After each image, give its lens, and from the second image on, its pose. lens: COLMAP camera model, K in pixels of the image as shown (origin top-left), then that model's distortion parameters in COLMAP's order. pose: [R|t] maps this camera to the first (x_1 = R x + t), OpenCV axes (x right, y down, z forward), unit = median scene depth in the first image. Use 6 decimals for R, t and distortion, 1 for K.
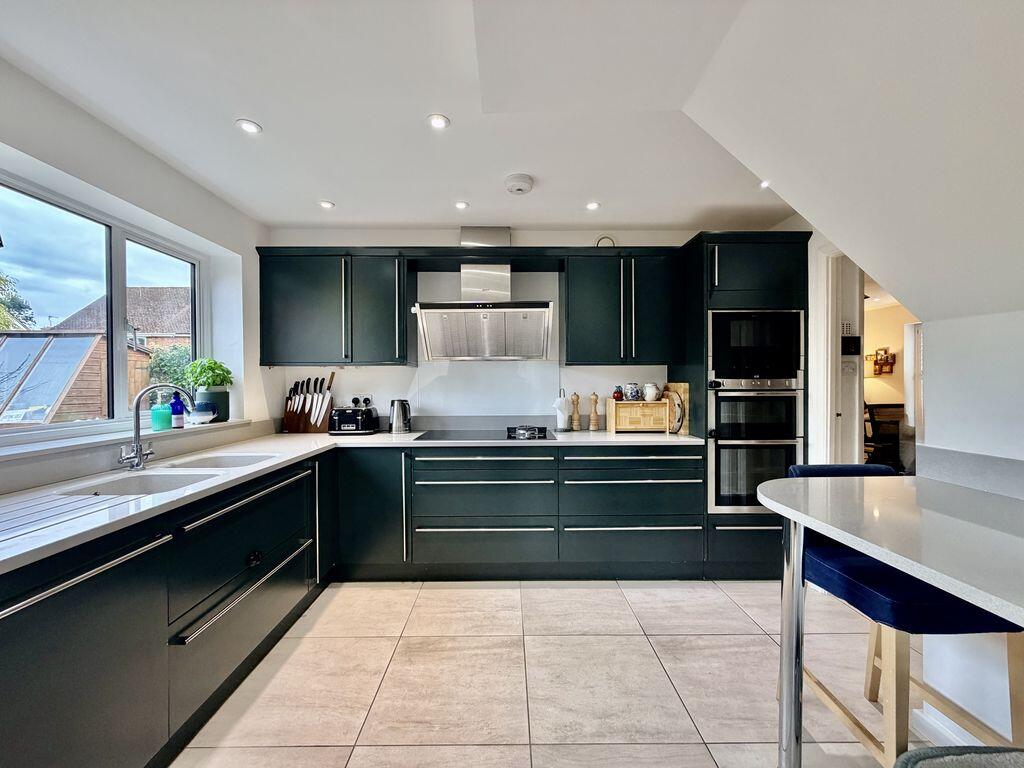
lens RADIAL K [[407.3, 0, 512.5], [0, 407.3, 386.0], [0, 0, 1]] dist [-0.001881, -0.000075]
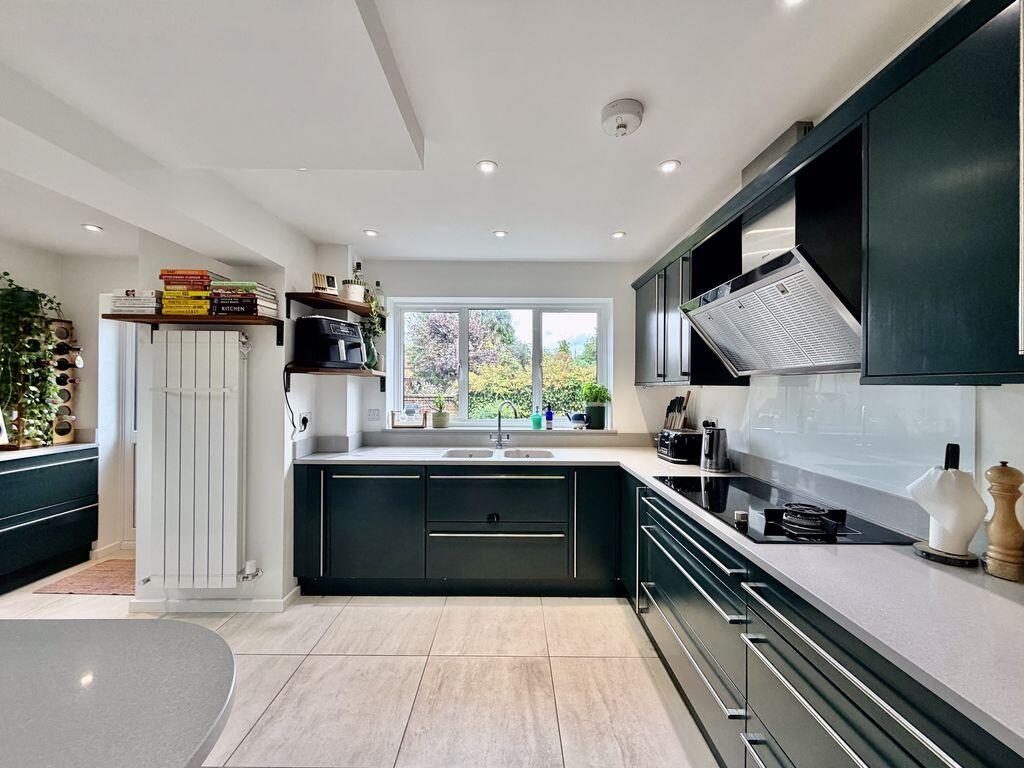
lens RADIAL K [[407.3, 0, 512.5], [0, 407.3, 386.0], [0, 0, 1]] dist [-0.001881, -0.000075]
pose [[-0.018077, -0.000202, -0.999837, 0.730685], [-0.010078, 0.999949, -0.000020, -0.059704], [0.999786, 0.010076, -0.018078, 0.899996]]
